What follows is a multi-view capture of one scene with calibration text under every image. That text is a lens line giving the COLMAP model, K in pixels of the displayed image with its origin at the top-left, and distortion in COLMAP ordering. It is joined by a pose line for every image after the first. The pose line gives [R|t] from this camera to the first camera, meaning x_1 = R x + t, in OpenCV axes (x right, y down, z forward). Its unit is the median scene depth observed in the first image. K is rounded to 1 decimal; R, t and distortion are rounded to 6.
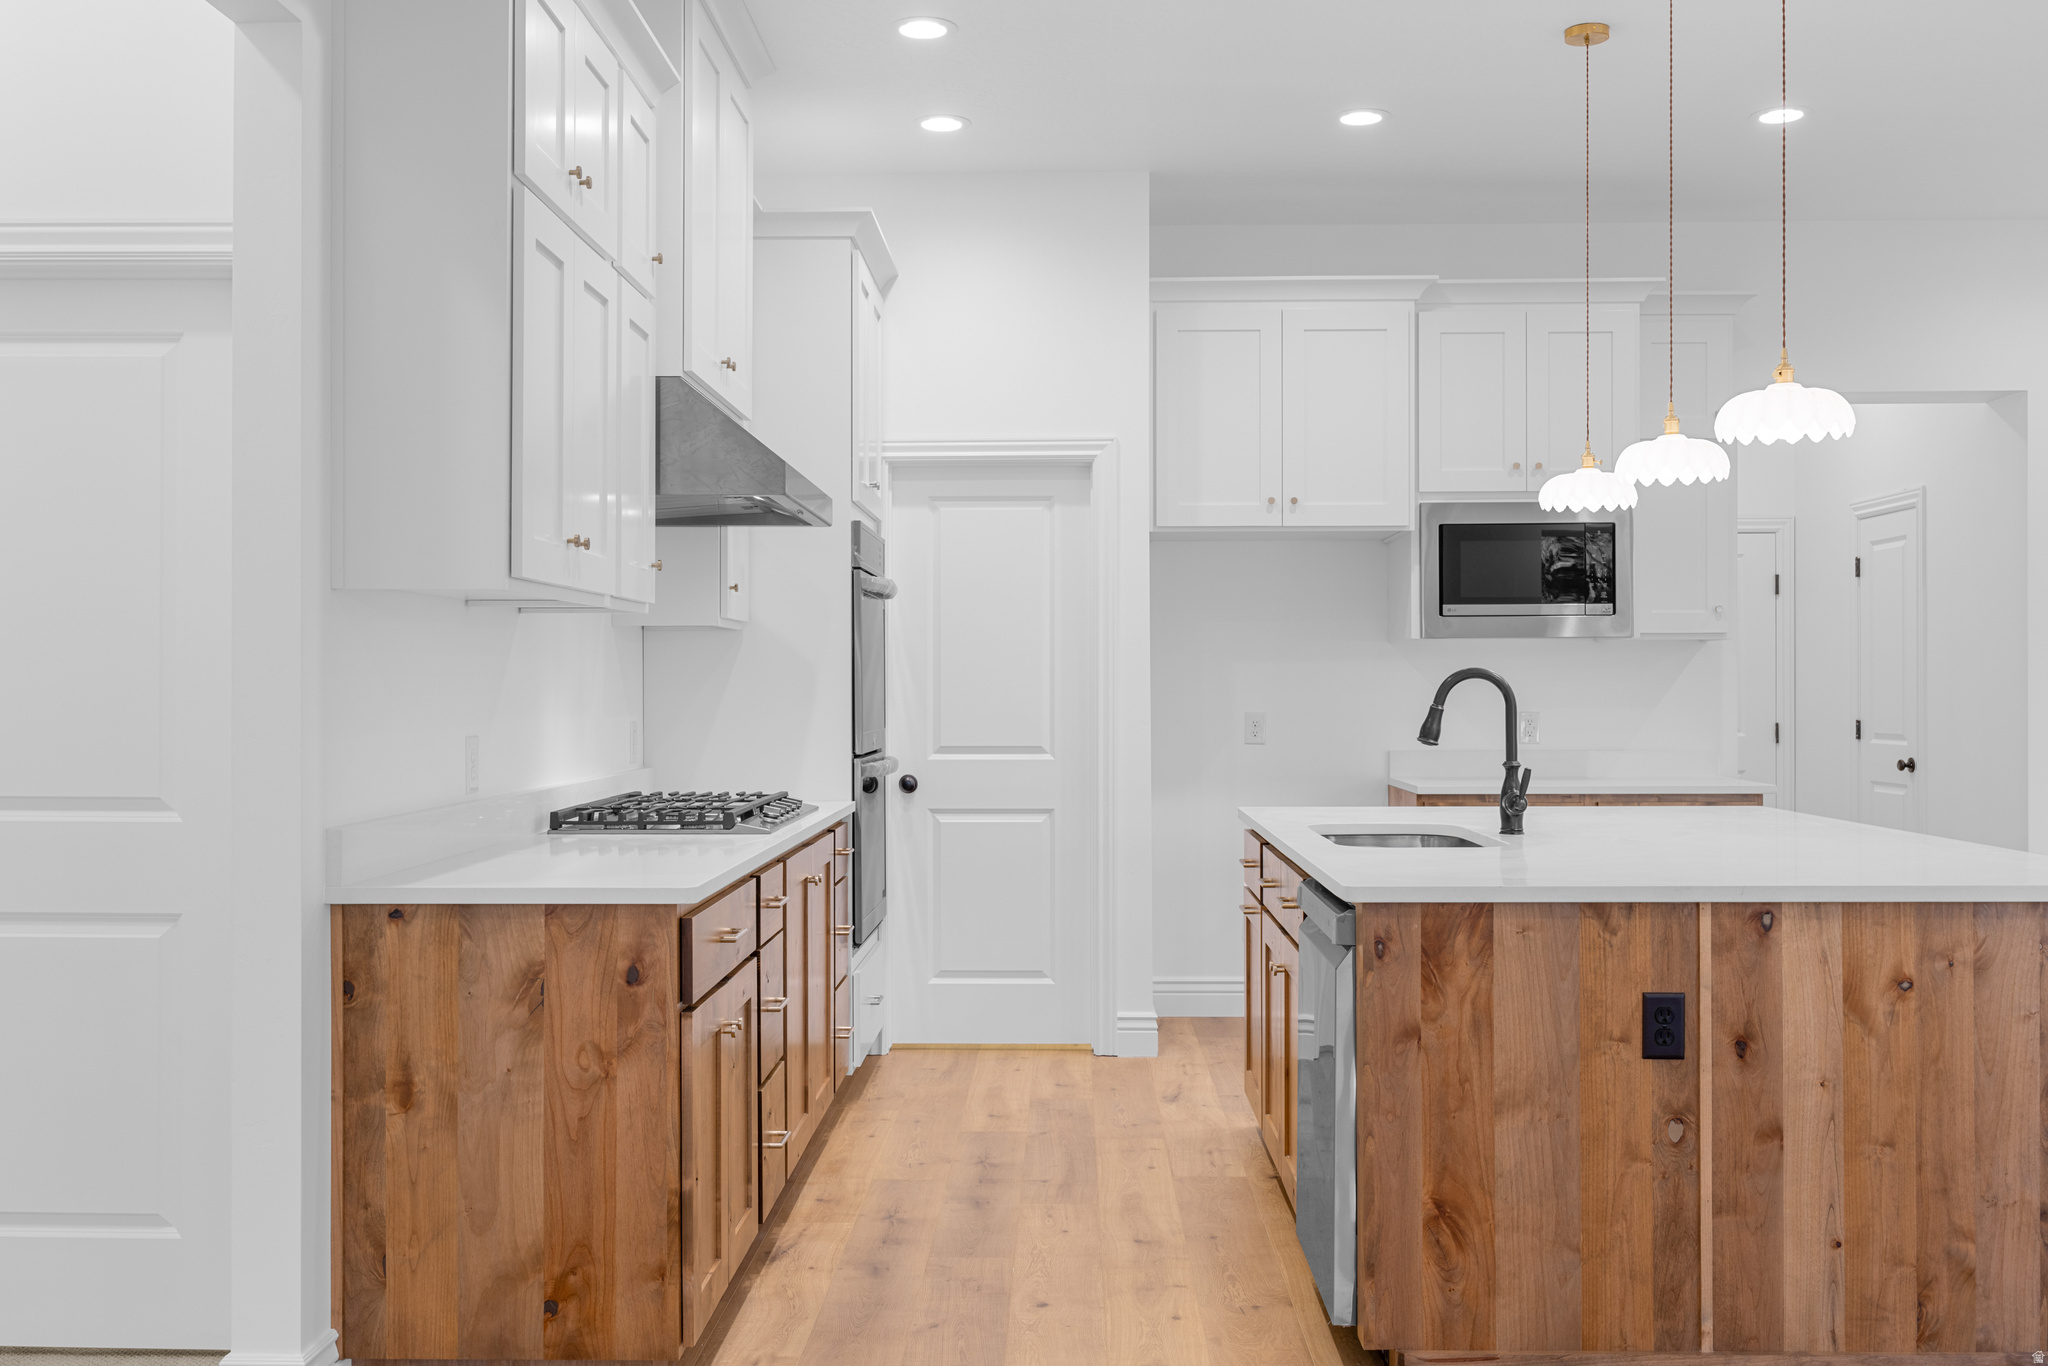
lens RADIAL K [[1940.9, 0, 1025.1], [0, 1940.9, 678.3], [0, 0, 1]] dist [-0.006800, 0.000000]
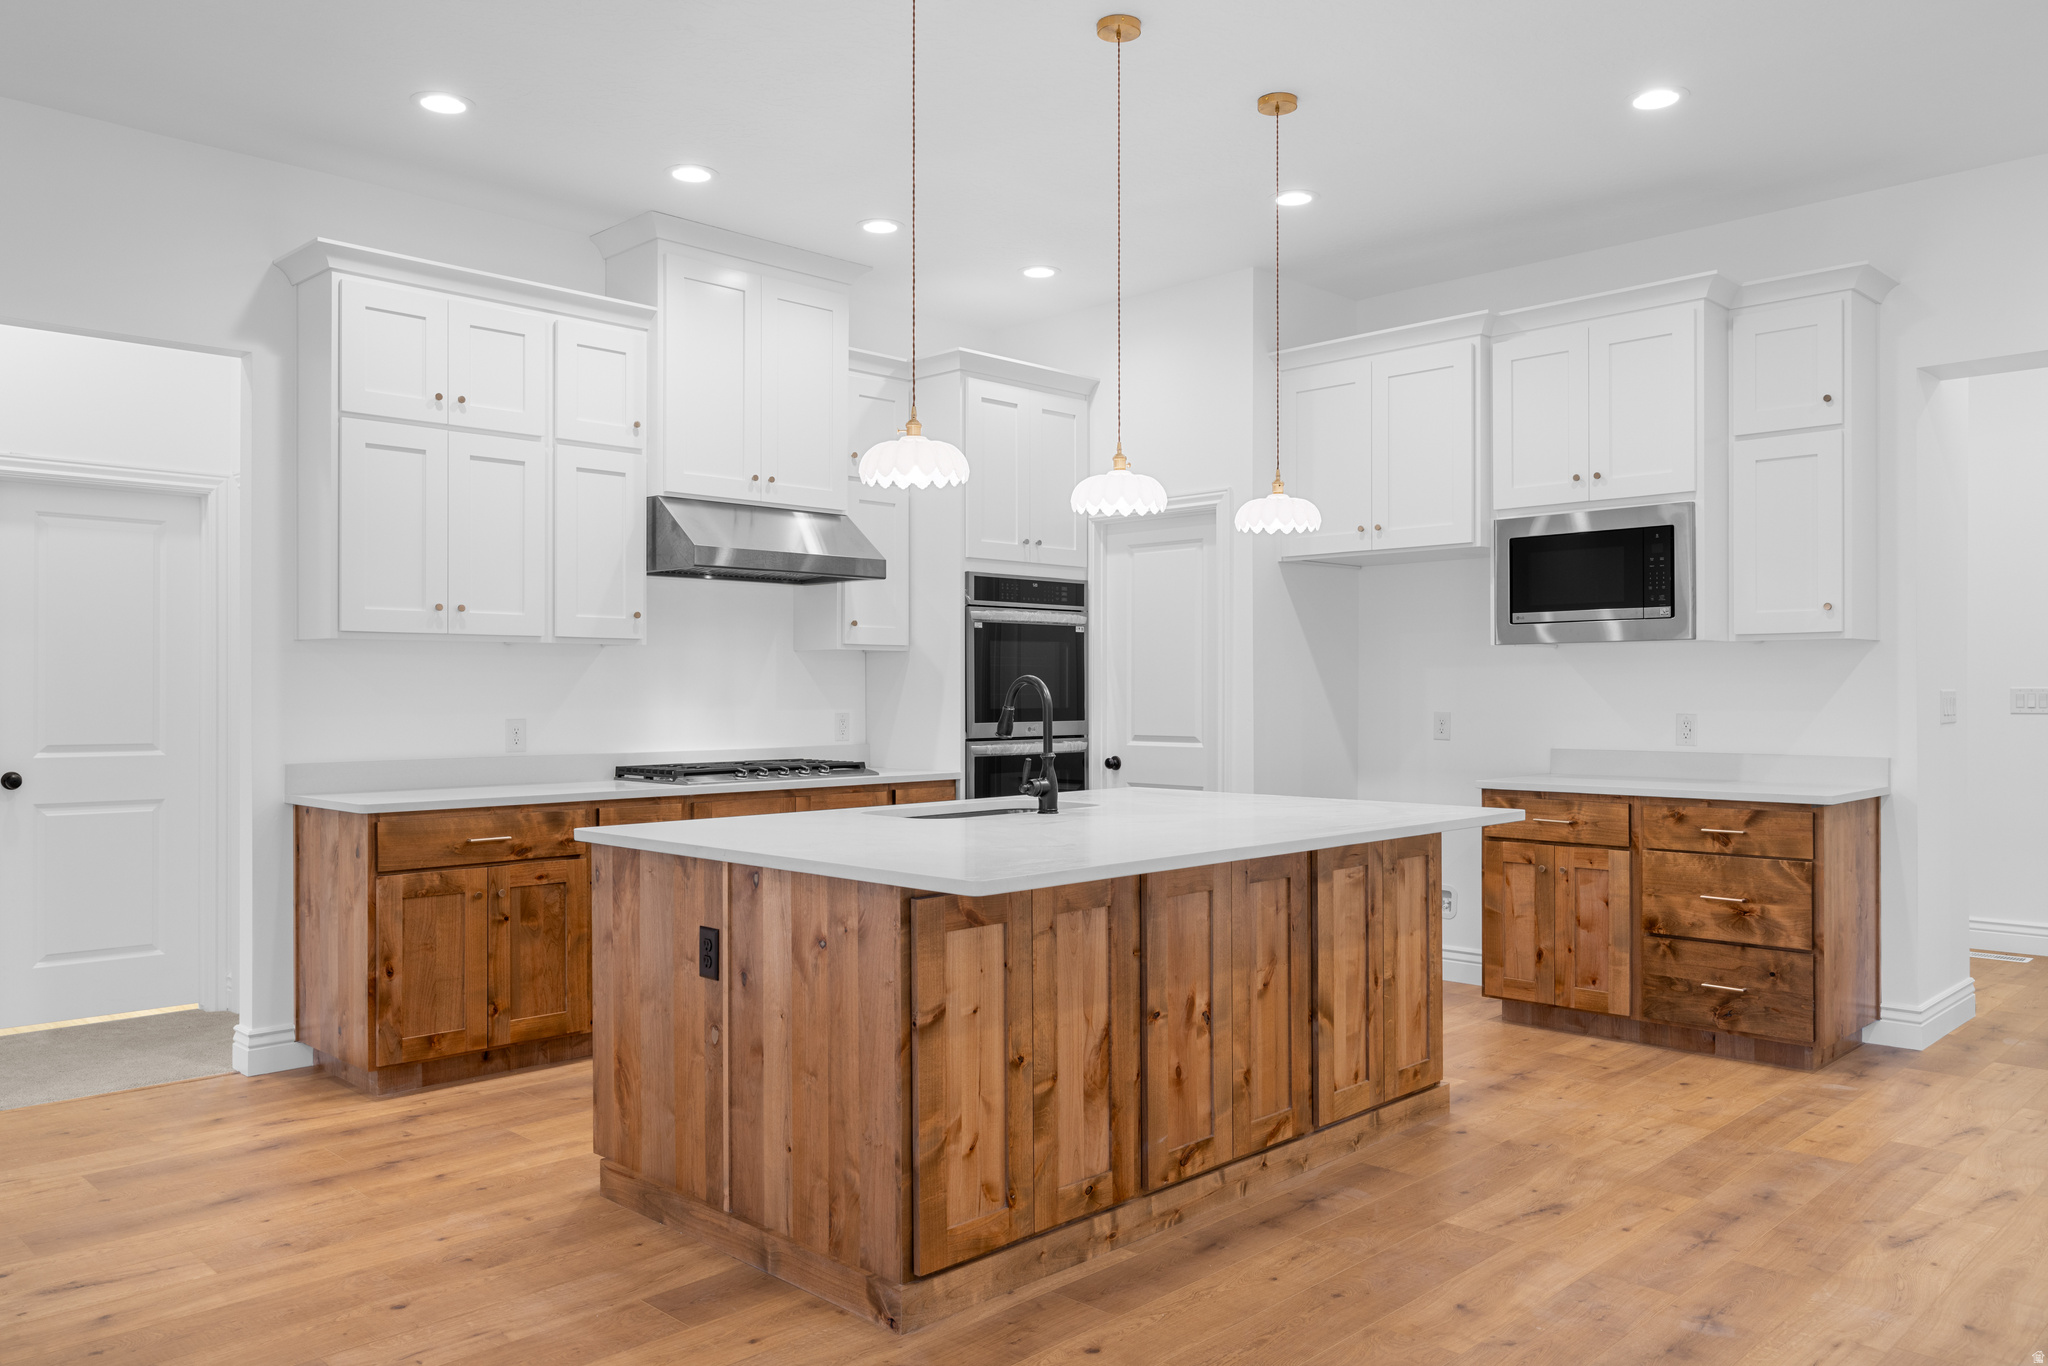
lens RADIAL K [[1507.0, 0, 1022.3], [0, 1507.0, 684.4], [0, 0, 1]] dist [-0.022102, 0.001587]
pose [[0.721690, -0.002195, -0.692213, 1.179289], [0.004048, 0.999991, 0.001049, -0.000993], [0.692204, -0.003559, 0.721693, 0.418505]]
